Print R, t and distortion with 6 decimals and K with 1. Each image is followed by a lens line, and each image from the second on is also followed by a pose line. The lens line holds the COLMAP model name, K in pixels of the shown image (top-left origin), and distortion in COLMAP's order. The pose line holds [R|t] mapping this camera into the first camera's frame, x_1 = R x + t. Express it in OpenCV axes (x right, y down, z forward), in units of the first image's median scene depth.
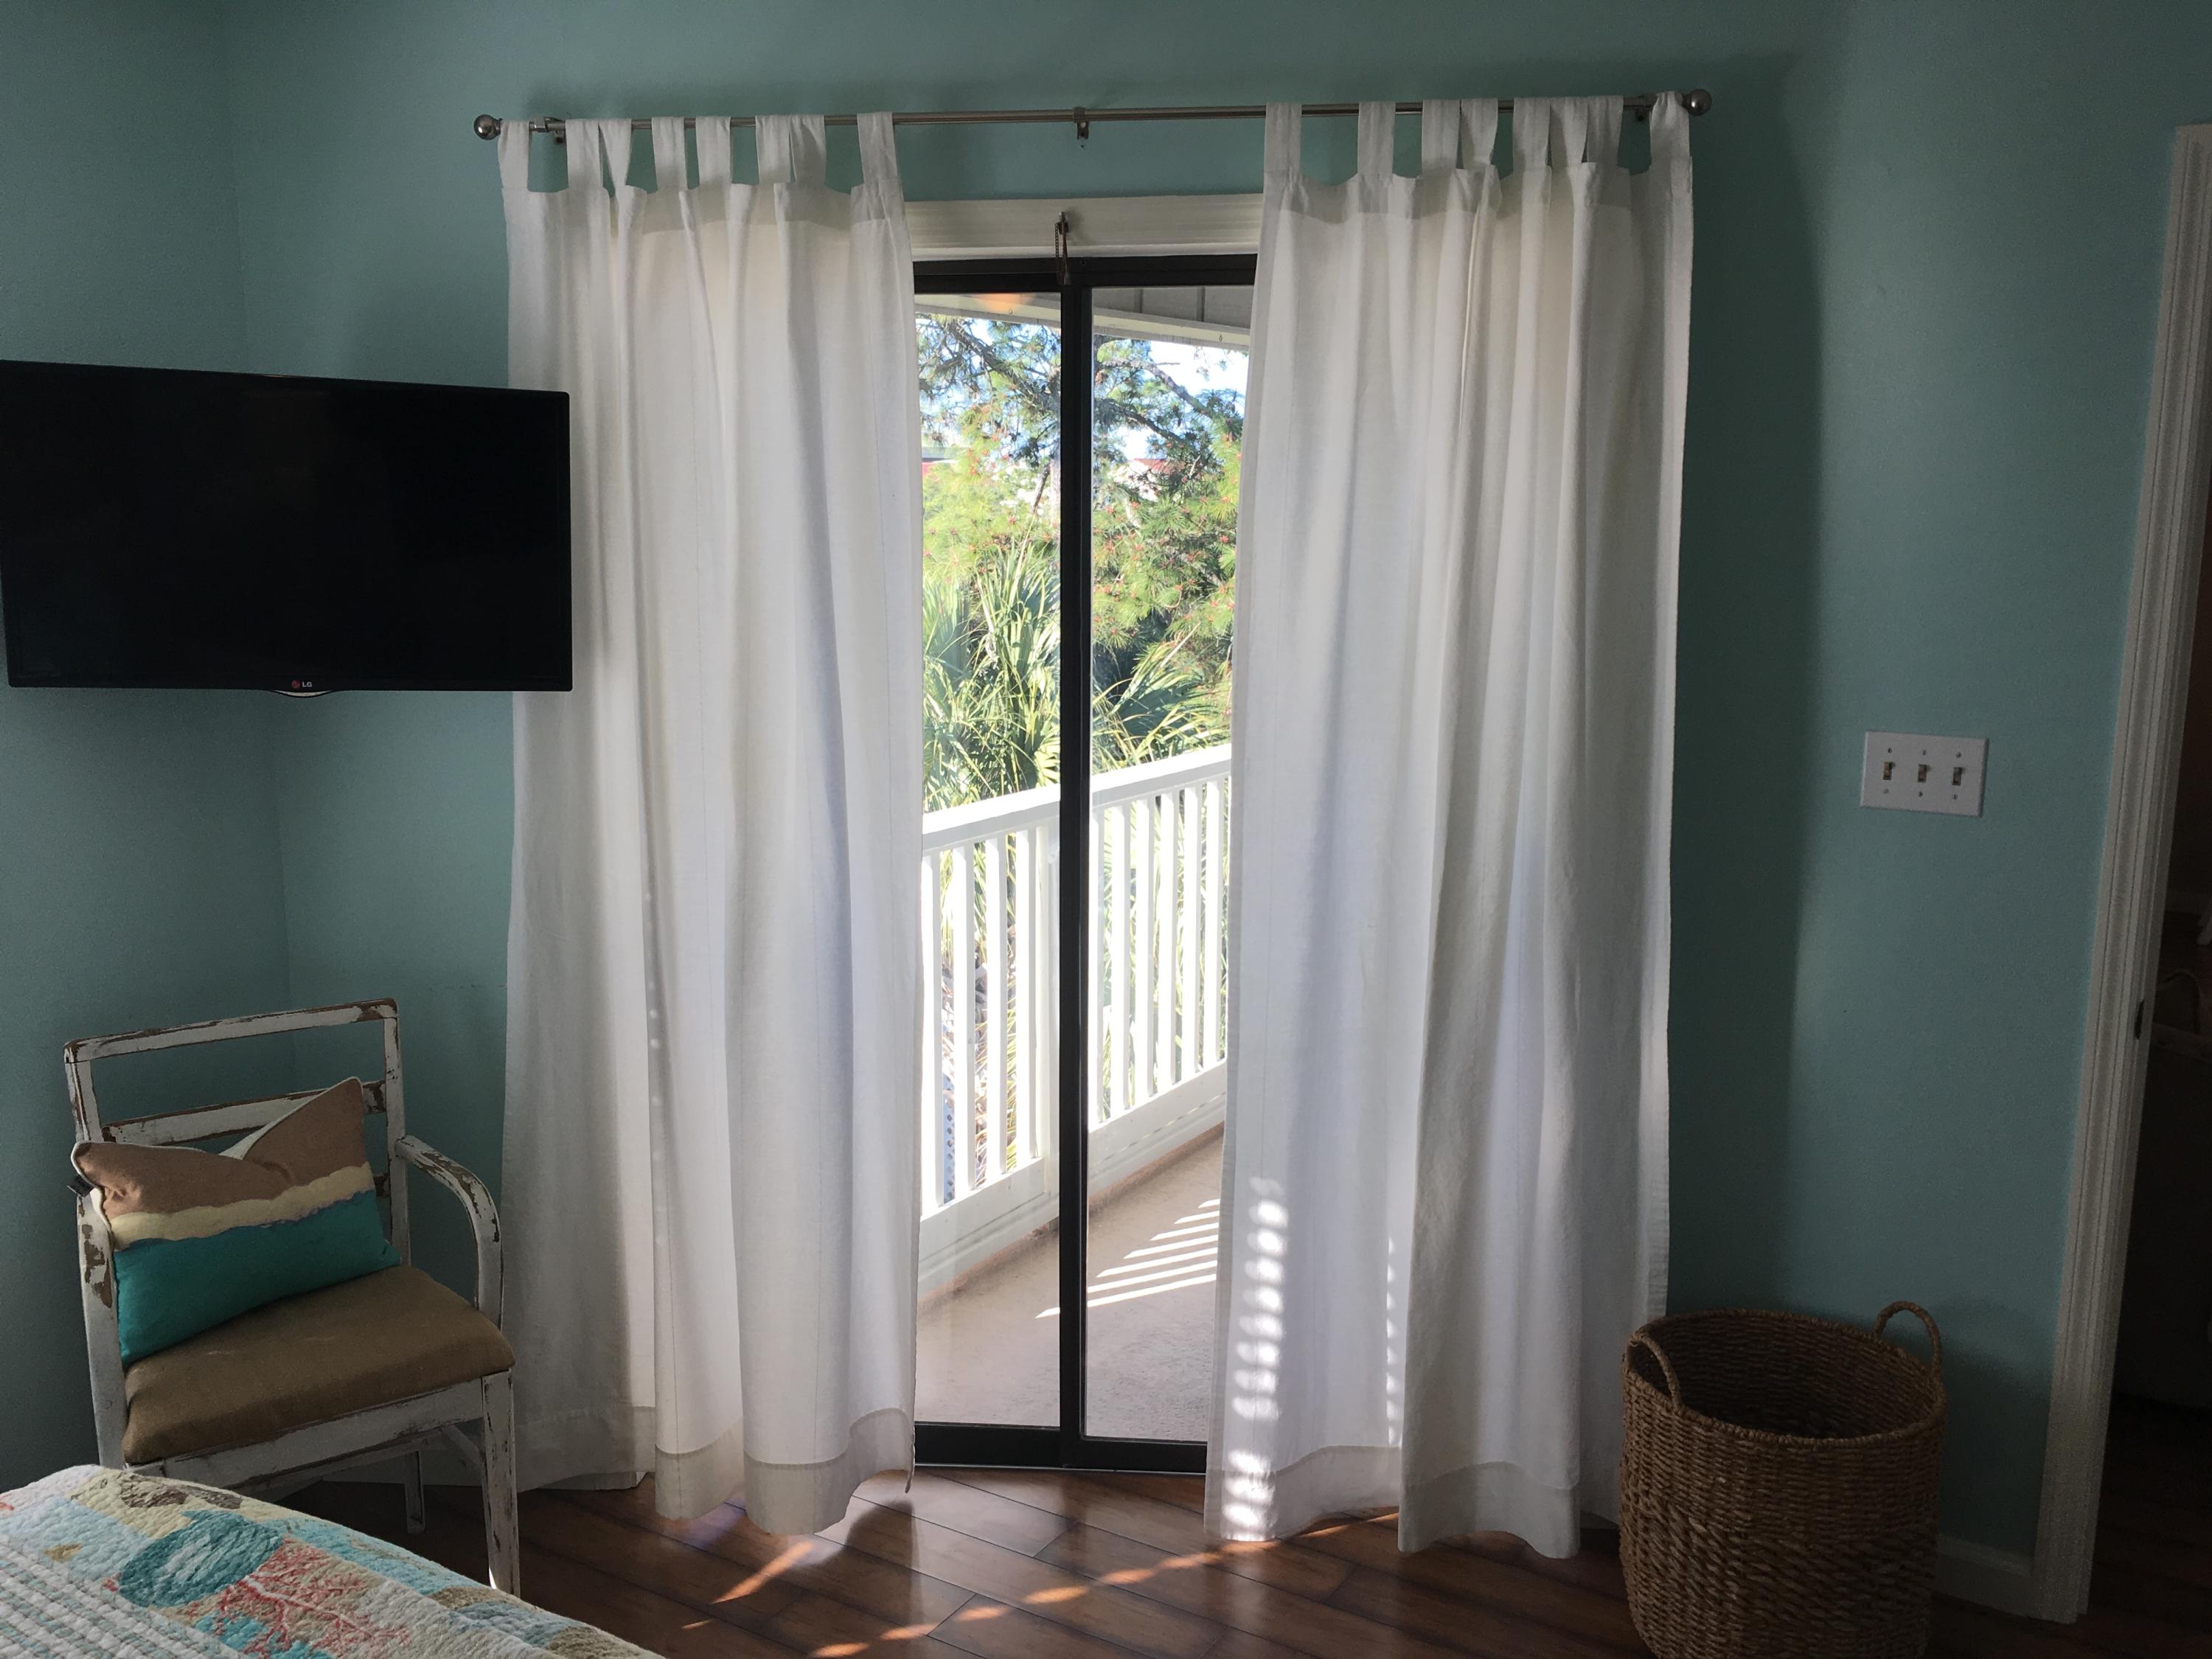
lens RADIAL K [[1848.9, 0, 1106.0], [0, 1848.9, 829.5], [0, 0, 1]] dist [-0.000409, 0.002358]
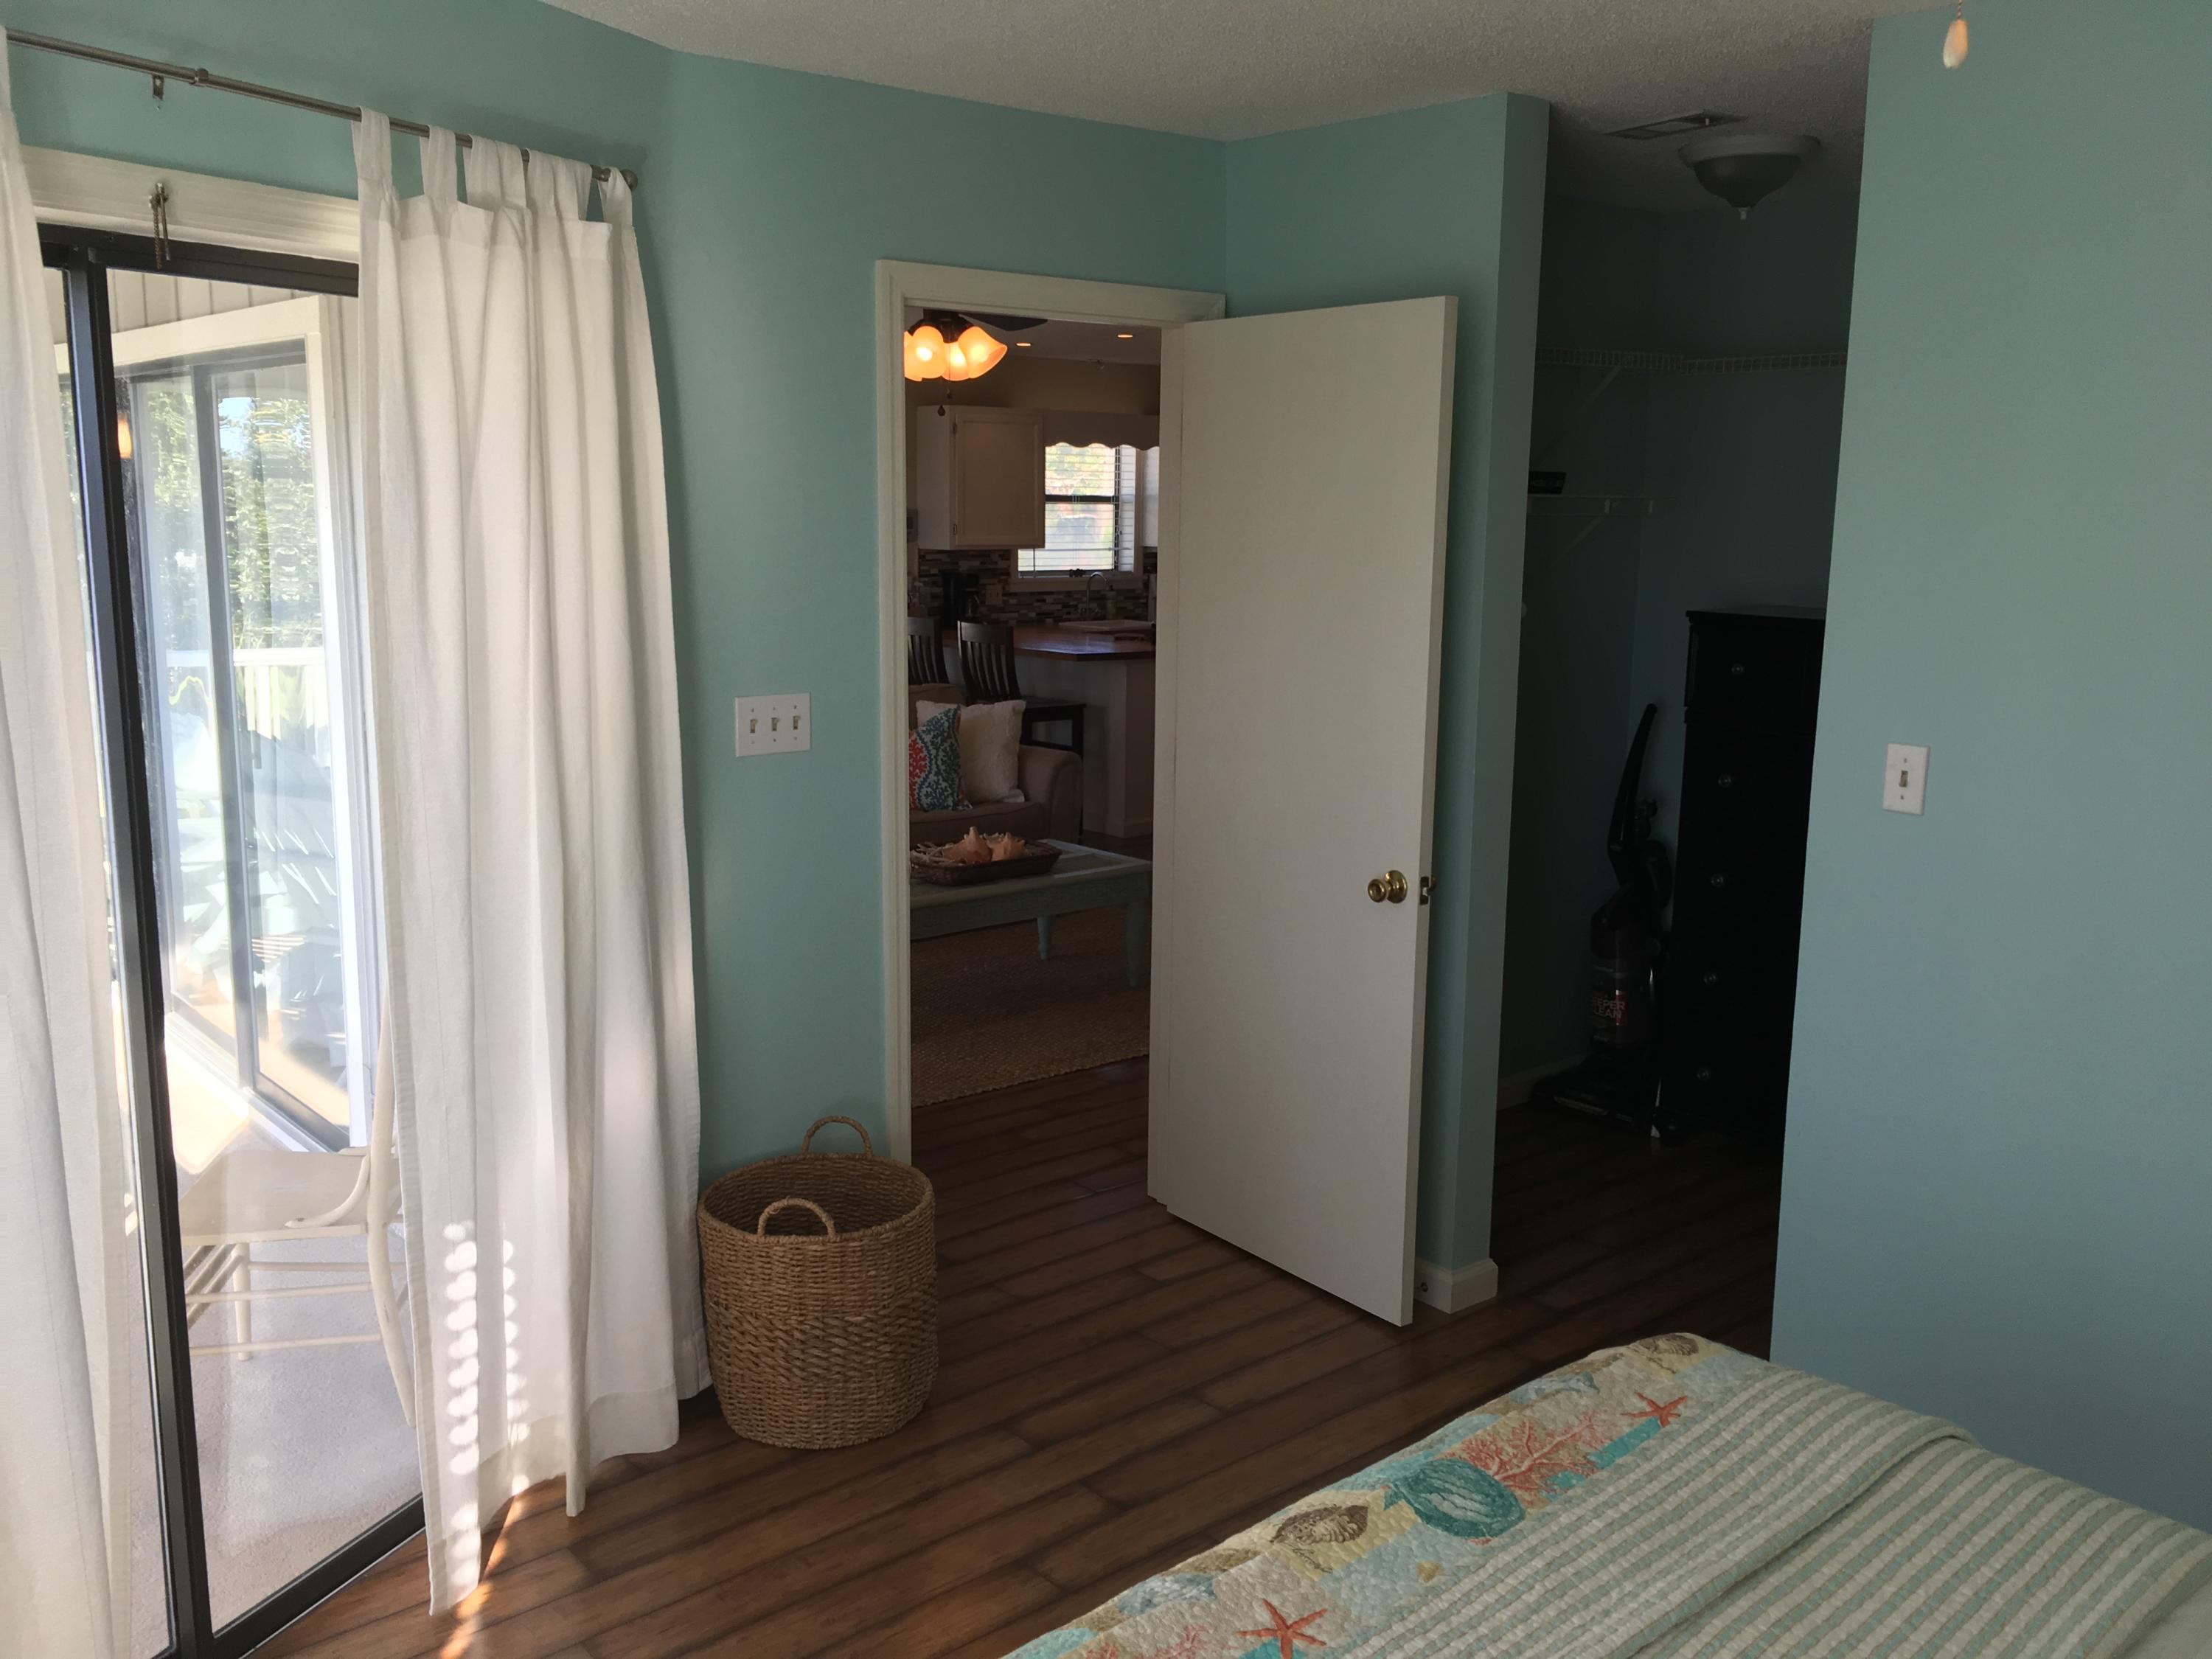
lens RADIAL K [[1871.9, 0, 1106.0], [0, 1871.9, 829.5], [0, 0, 1]] dist [0.009067, -0.088654]
pose [[0.275539, -0.172477, 0.945690, -0.760761], [0.149753, 0.979463, 0.135004, -0.101205], [-0.949554, 0.104421, 0.295709, 0.390186]]
